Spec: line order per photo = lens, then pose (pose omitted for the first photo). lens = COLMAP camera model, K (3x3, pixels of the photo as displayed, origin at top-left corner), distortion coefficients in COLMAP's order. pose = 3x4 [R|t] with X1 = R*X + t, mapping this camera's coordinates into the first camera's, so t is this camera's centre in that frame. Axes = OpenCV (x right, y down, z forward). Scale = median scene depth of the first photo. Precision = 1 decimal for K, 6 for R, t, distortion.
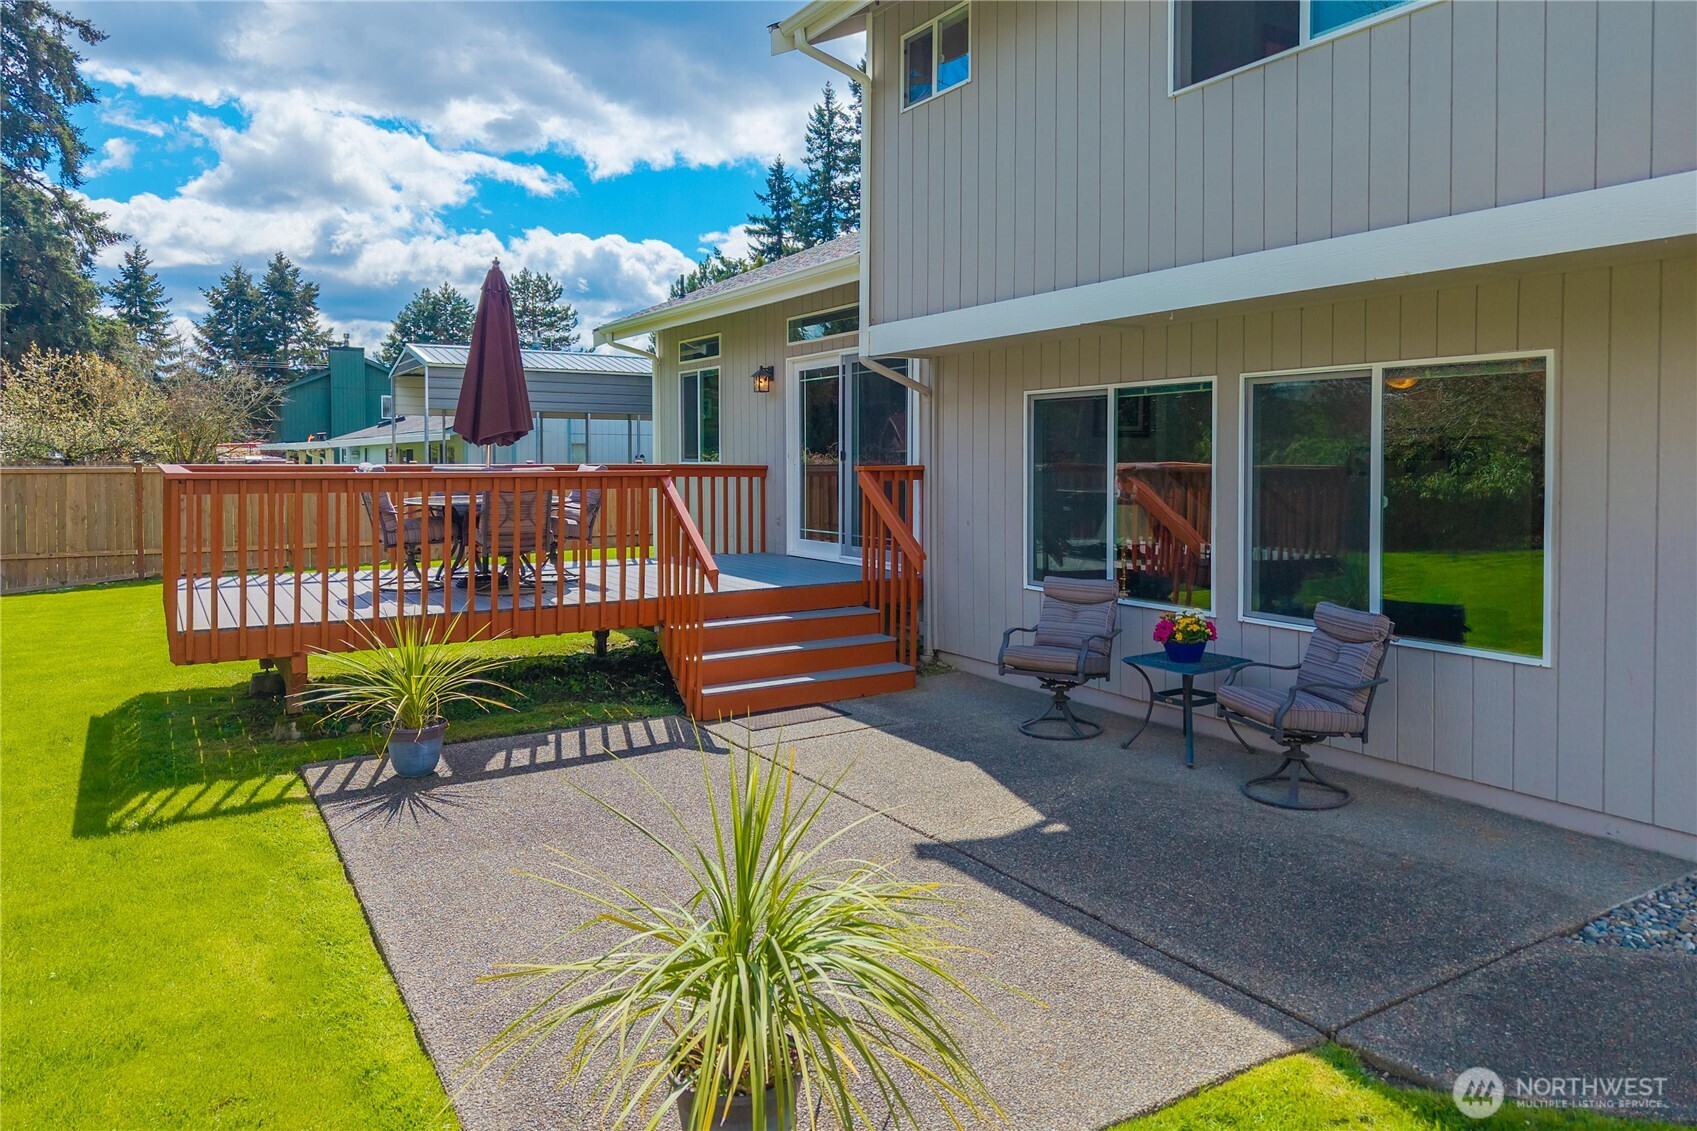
lens RADIAL K [[1141.3, 0, 860.7], [0, 1141.3, 475.3], [0, 0, 1]] dist [0.012074, -0.012887]
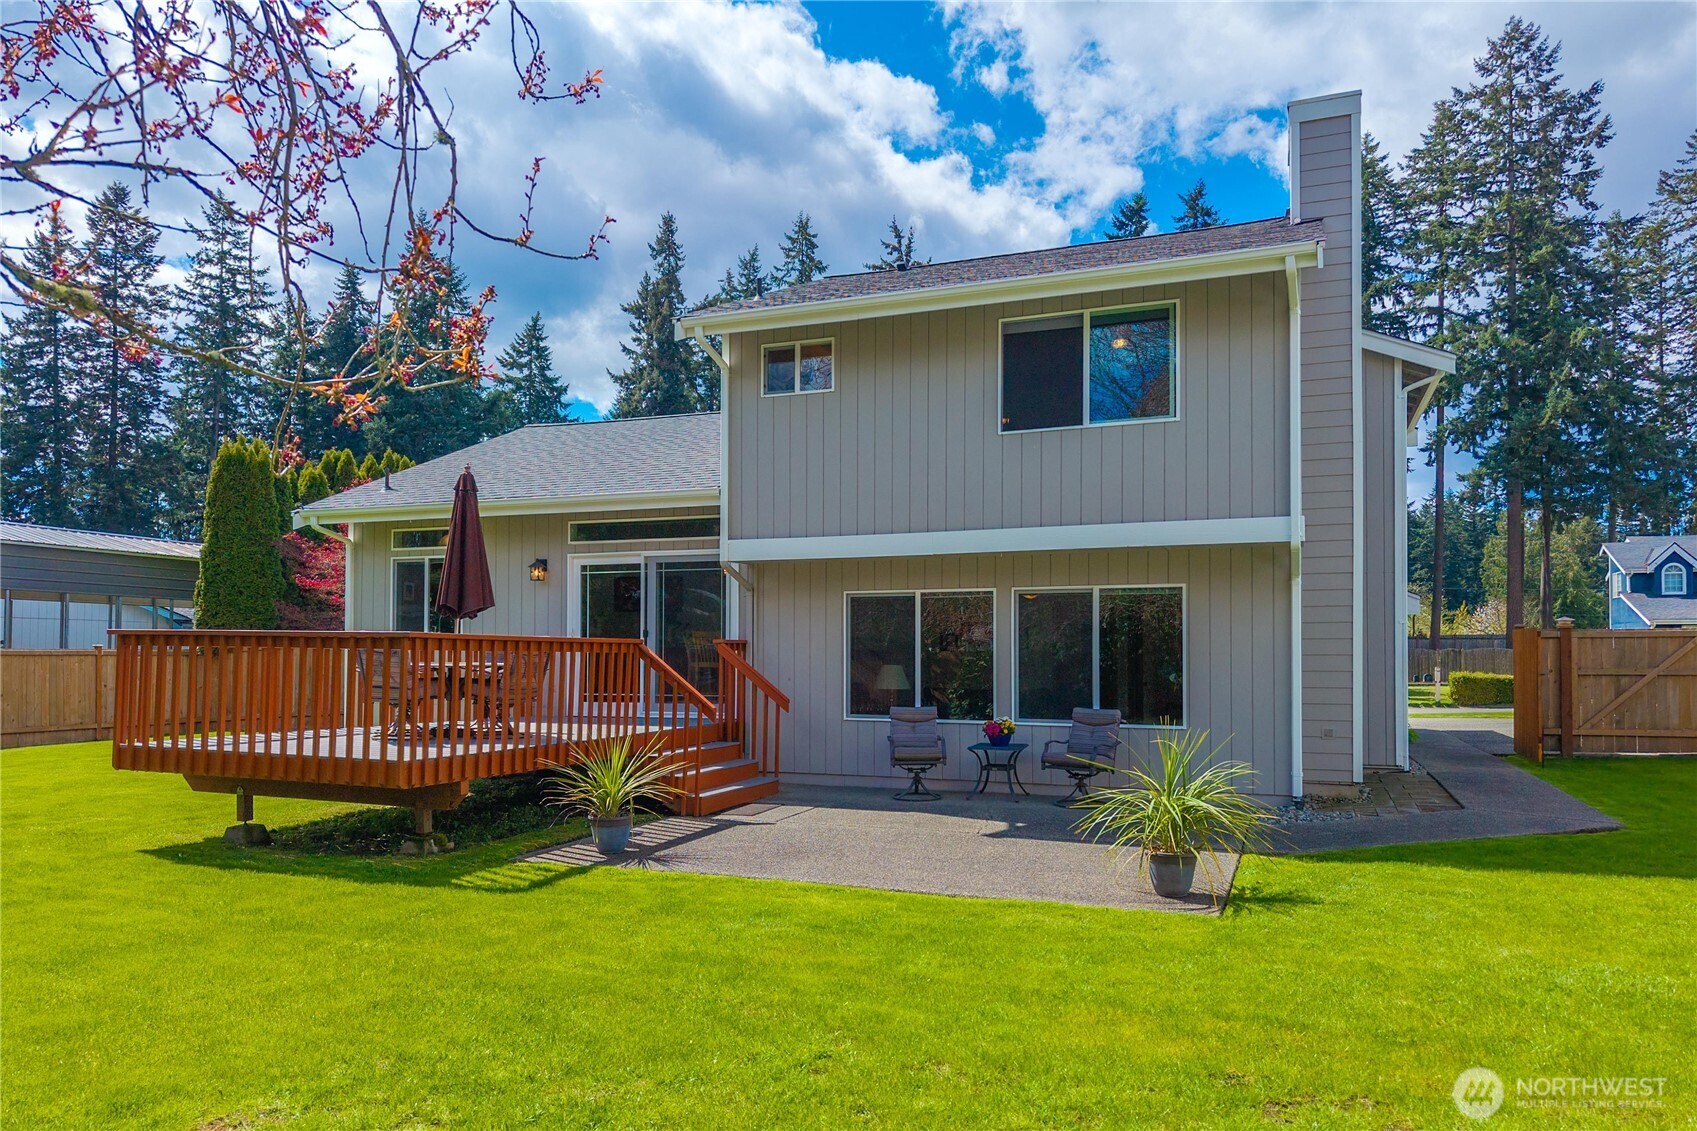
lens RADIAL K [[1141.3, 0, 832.3], [0, 1141.3, 618.2], [0, 0, 1]] dist [0.012074, -0.012887]
pose [[0.810317, 0.027967, 0.585324, -0.608420], [0.000636, 0.998818, -0.048605, 0.030244], [-0.585992, 0.039757, 0.809341, -0.185589]]
